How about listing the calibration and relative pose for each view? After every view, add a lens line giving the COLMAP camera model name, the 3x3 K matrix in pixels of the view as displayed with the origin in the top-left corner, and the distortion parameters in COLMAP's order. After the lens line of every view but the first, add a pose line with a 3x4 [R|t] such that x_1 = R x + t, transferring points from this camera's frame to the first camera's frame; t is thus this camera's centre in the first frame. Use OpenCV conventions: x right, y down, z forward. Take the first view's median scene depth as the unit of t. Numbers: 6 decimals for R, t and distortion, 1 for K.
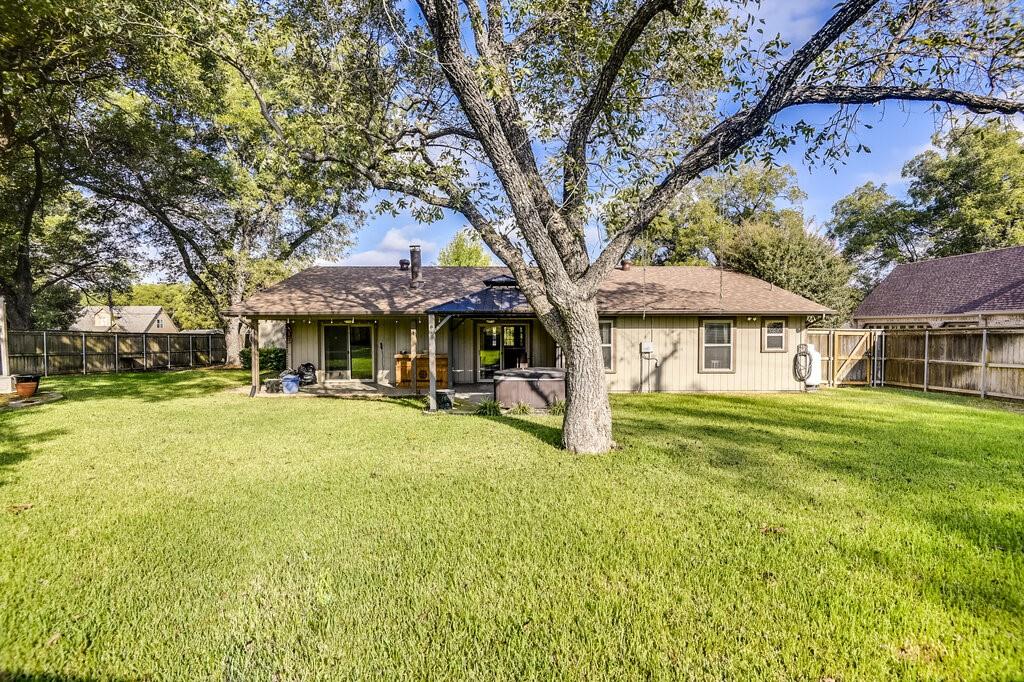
lens RADIAL K [[489.0, 0, 514.3], [0, 489.0, 341.0], [0, 0, 1]] dist [-0.032062, -0.001816]
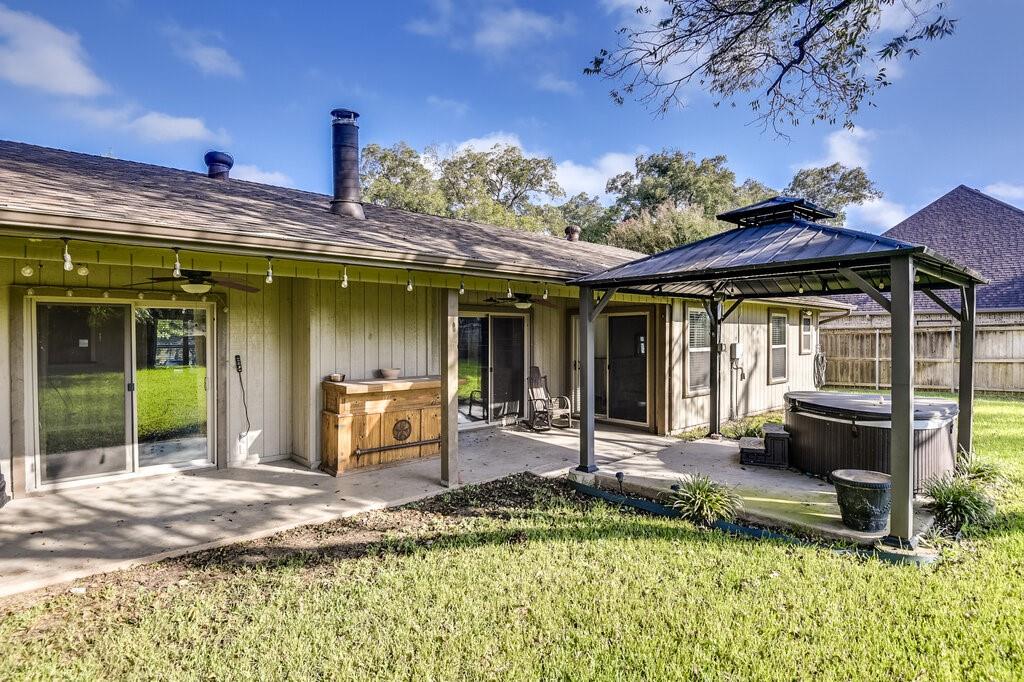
lens RADIAL K [[533.7, 0, 514.4], [0, 533.7, 339.7], [0, 0, 1]] dist [-0.003229, -0.000220]
pose [[0.747115, -0.006541, 0.664662, -0.442851], [0.015530, 0.999850, -0.007617, -0.002087], [-0.664513, 0.016013, 0.747105, 0.651514]]
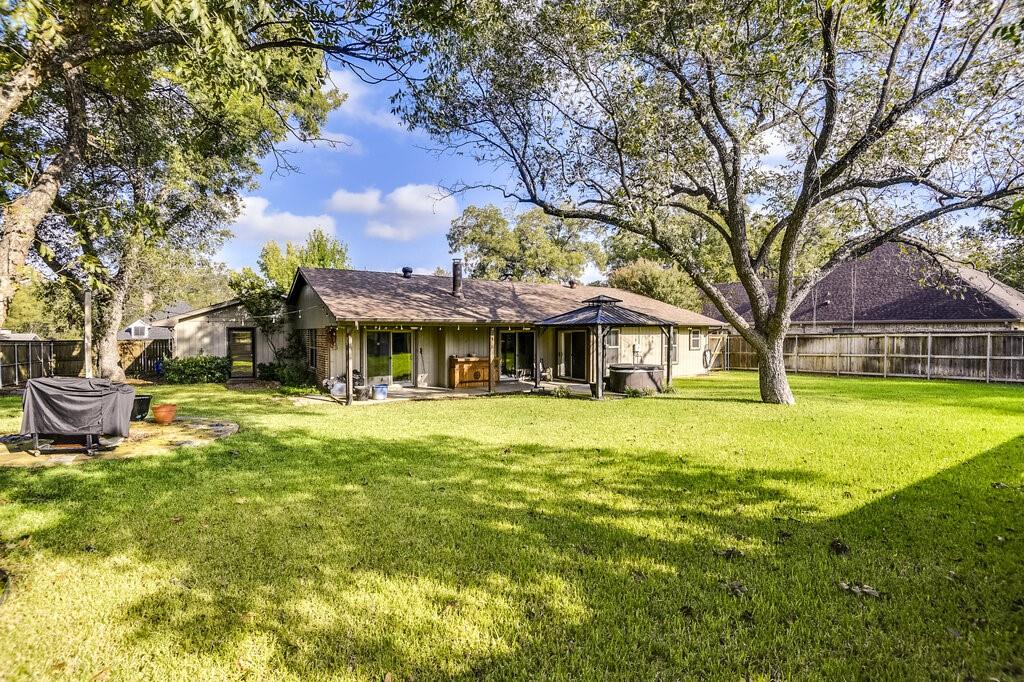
lens RADIAL K [[489.0, 0, 507.4], [0, 489.0, 343.5], [0, 0, 1]] dist [-0.032062, -0.001816]
pose [[0.855939, -0.009649, 0.516987, -0.765857], [0.012070, 0.999926, -0.001321, -0.002869], [-0.516936, 0.007371, 0.855992, -0.008436]]
